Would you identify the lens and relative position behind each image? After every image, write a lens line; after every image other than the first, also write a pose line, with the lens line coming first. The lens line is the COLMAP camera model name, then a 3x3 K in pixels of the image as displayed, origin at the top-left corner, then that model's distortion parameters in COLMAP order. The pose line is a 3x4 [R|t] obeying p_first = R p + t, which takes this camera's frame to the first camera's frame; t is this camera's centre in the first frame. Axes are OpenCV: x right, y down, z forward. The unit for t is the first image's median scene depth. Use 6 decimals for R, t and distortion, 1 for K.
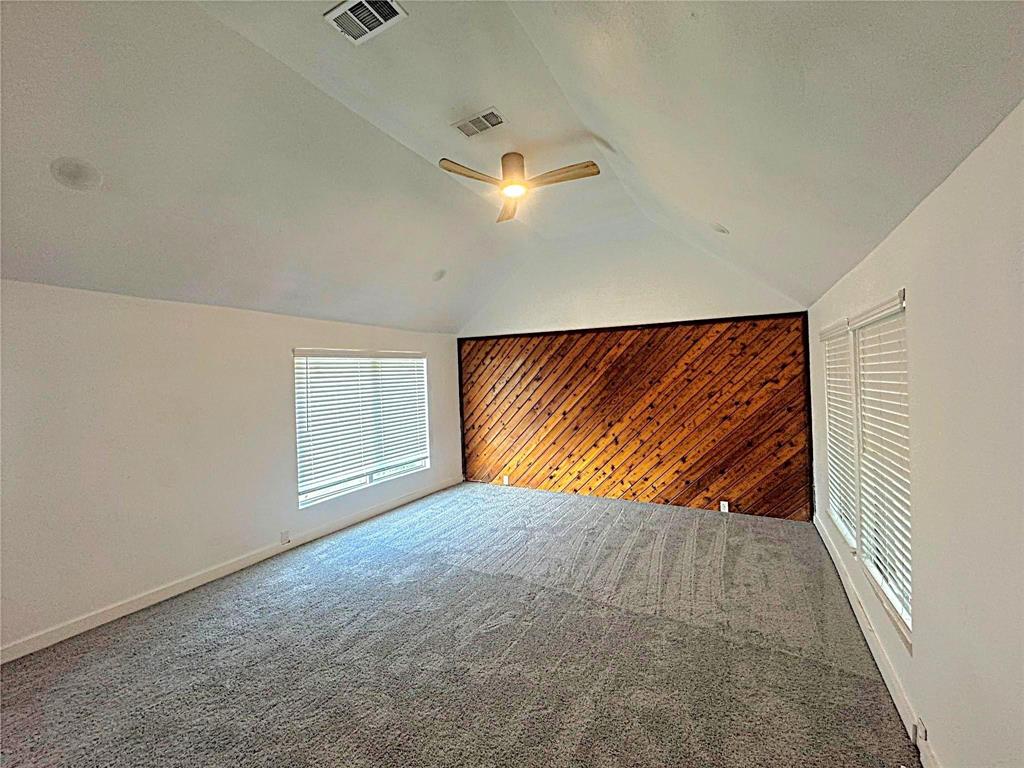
lens RADIAL K [[409.1, 0, 513.3], [0, 409.1, 382.6], [0, 0, 1]] dist [-0.001162, -0.000299]
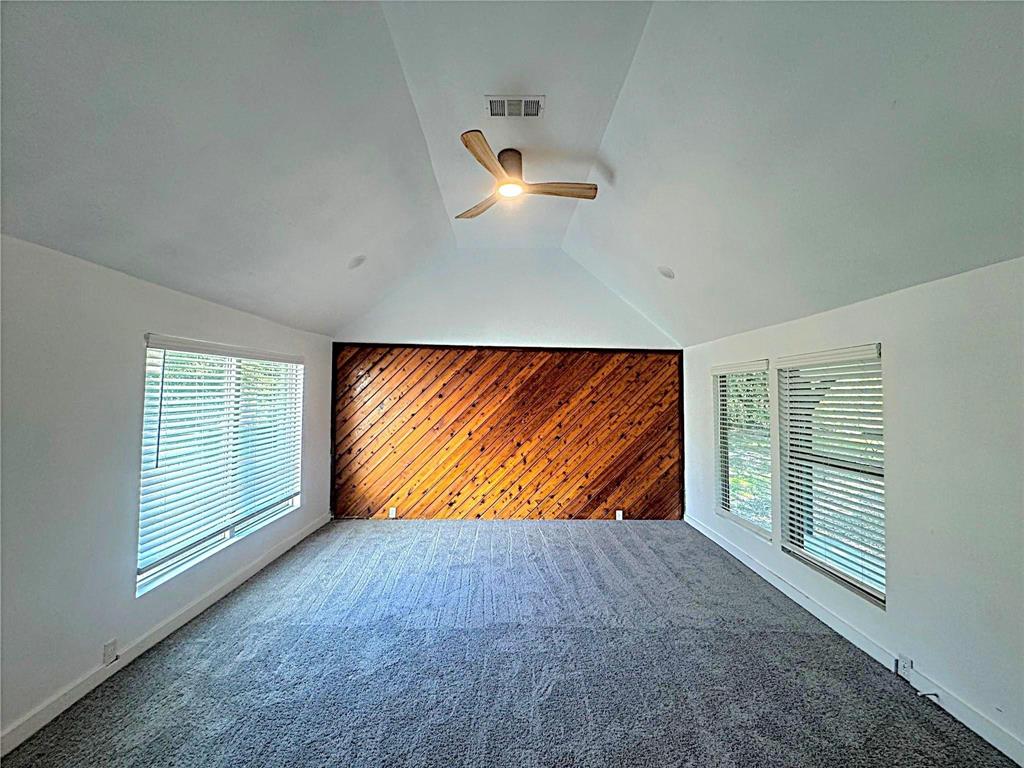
lens RADIAL K [[409.1, 0, 512.5], [0, 409.1, 381.6], [0, 0, 1]] dist [-0.001162, -0.000299]
pose [[0.861127, 0.052788, 0.505641, -0.312199], [-0.028274, 0.998028, -0.056041, 0.007044], [-0.507602, 0.033962, 0.860922, 0.158853]]
